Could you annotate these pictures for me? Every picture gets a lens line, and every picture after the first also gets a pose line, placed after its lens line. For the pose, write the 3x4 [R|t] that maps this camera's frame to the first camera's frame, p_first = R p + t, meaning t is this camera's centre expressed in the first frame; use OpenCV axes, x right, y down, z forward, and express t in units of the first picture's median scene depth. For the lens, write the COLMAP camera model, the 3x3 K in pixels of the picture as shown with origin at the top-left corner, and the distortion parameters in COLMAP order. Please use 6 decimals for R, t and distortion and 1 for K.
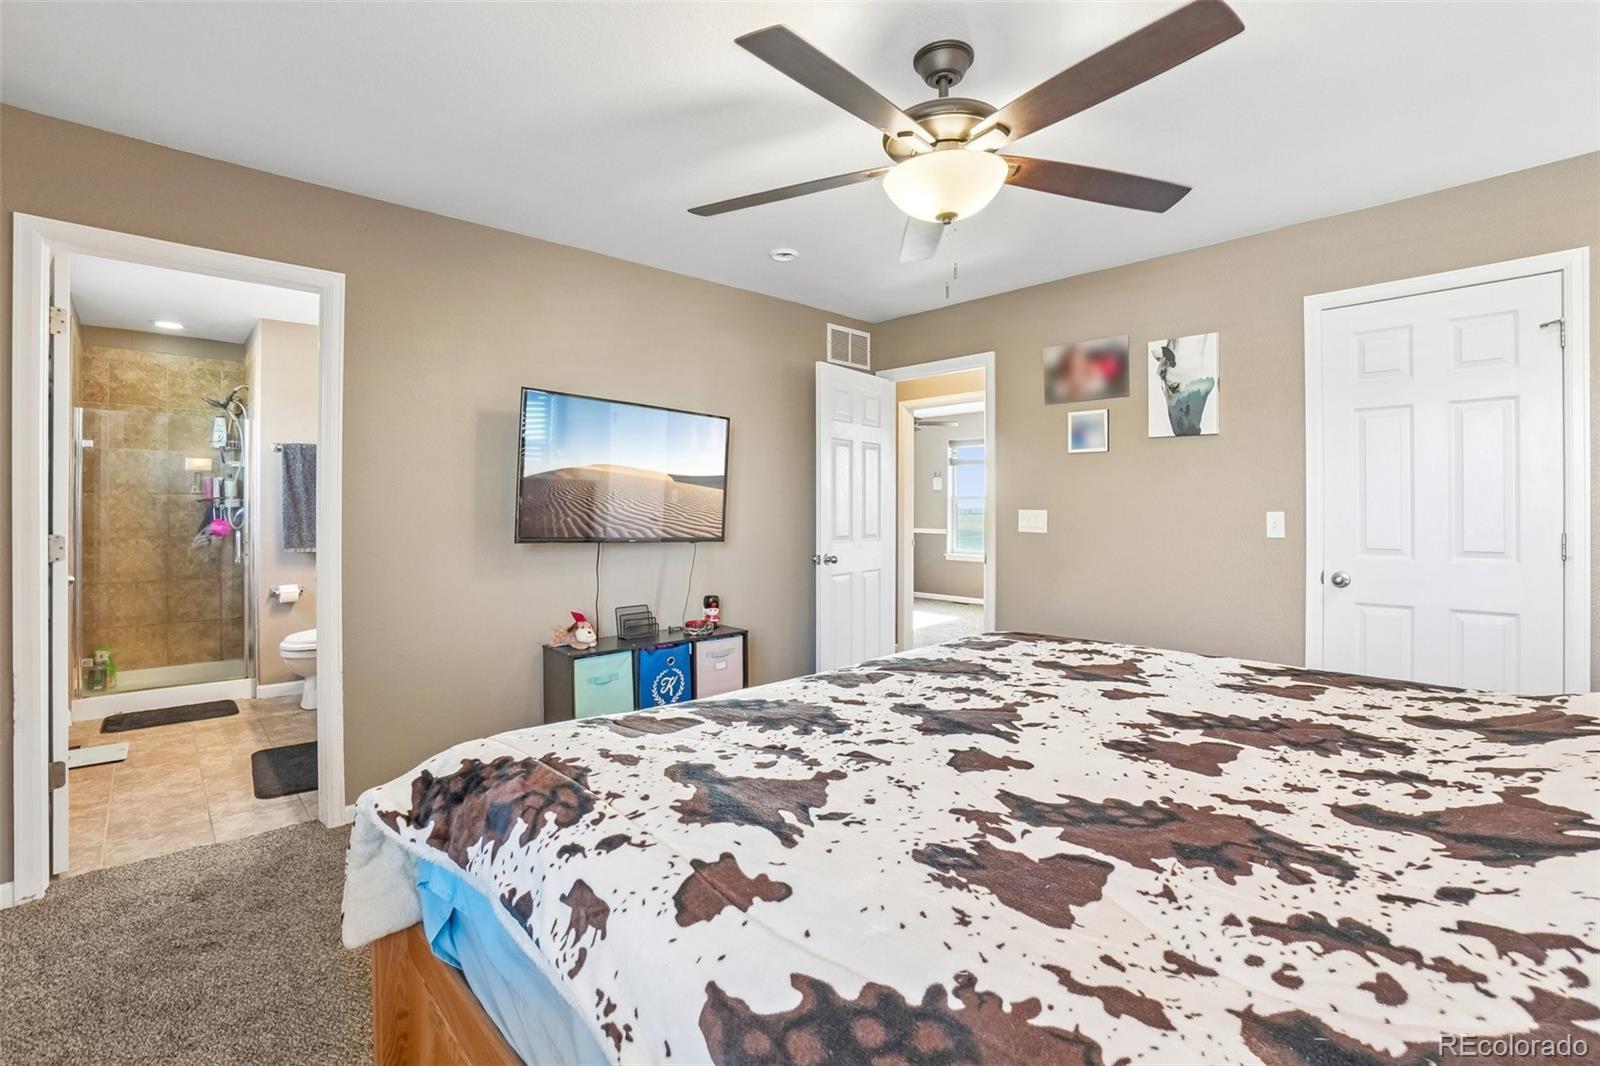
lens RADIAL K [[698.9, 0, 801.7], [0, 698.9, 526.7], [0, 0, 1]] dist [-0.018033, 0.001354]
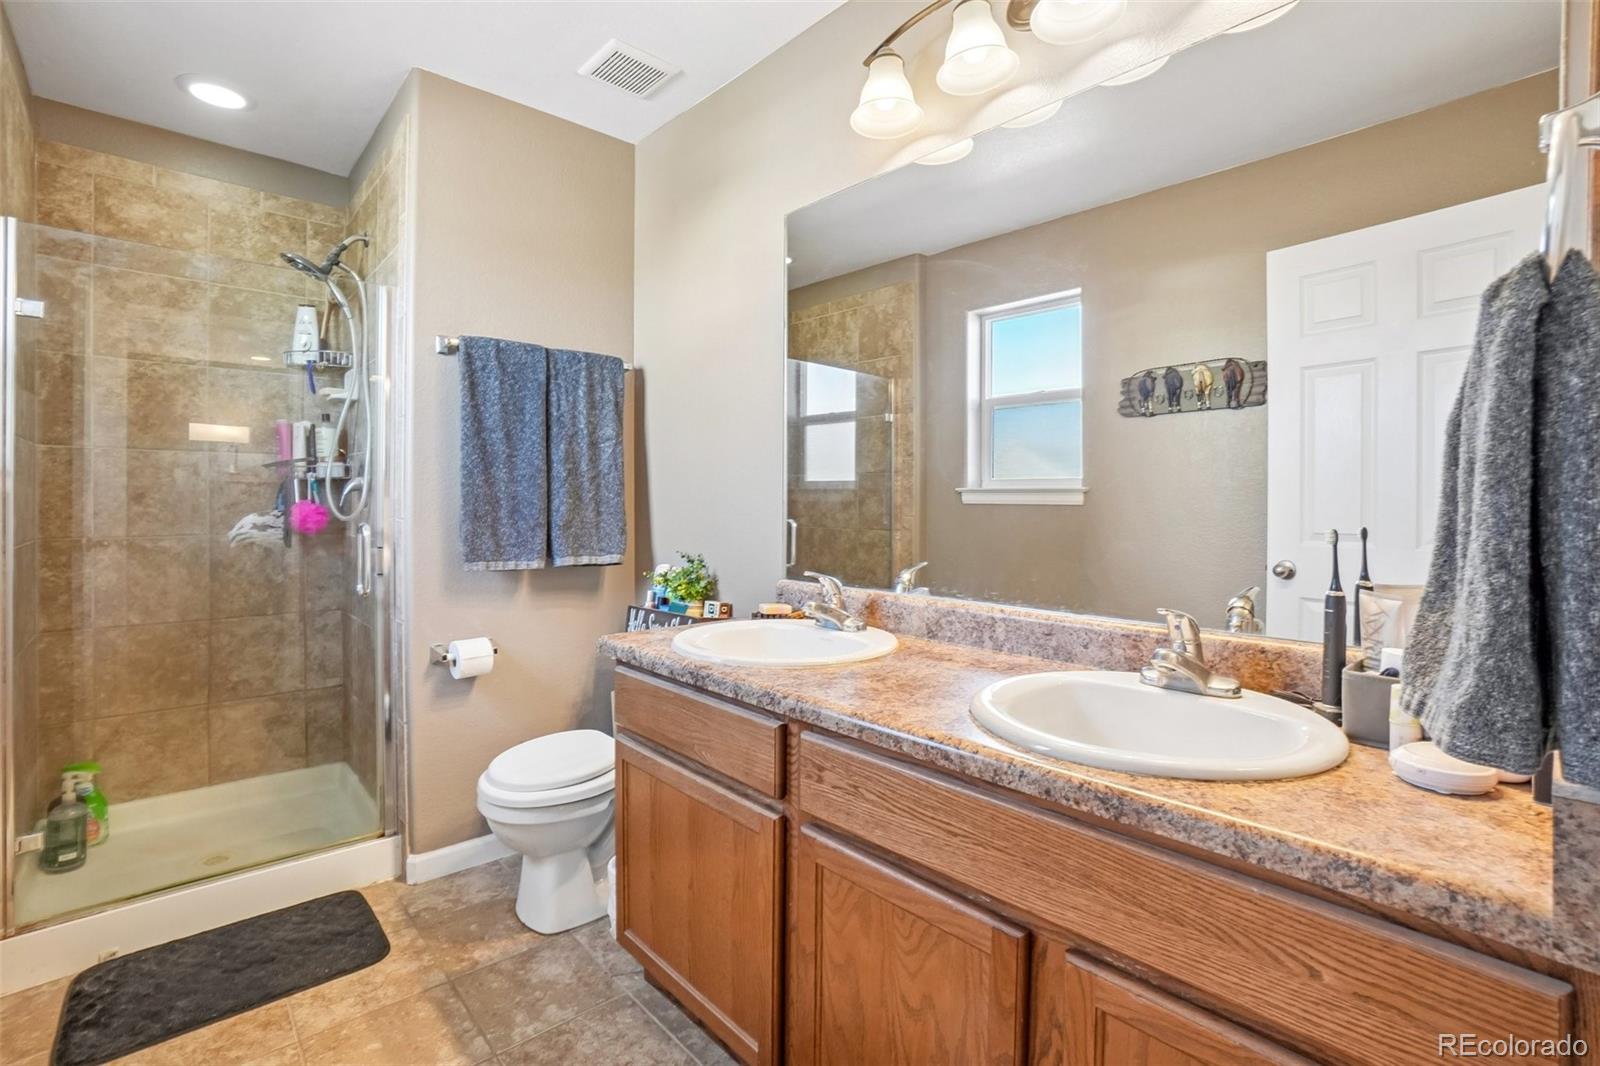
lens RADIAL K [[698.9, 0, 802.8], [0, 698.9, 526.0], [0, 0, 1]] dist [-0.018033, 0.001354]
pose [[0.999929, 0.005460, -0.010588, -0.471813], [-0.005395, 0.999967, 0.006140, 0.003037], [0.010621, -0.006083, 0.999925, 0.490202]]
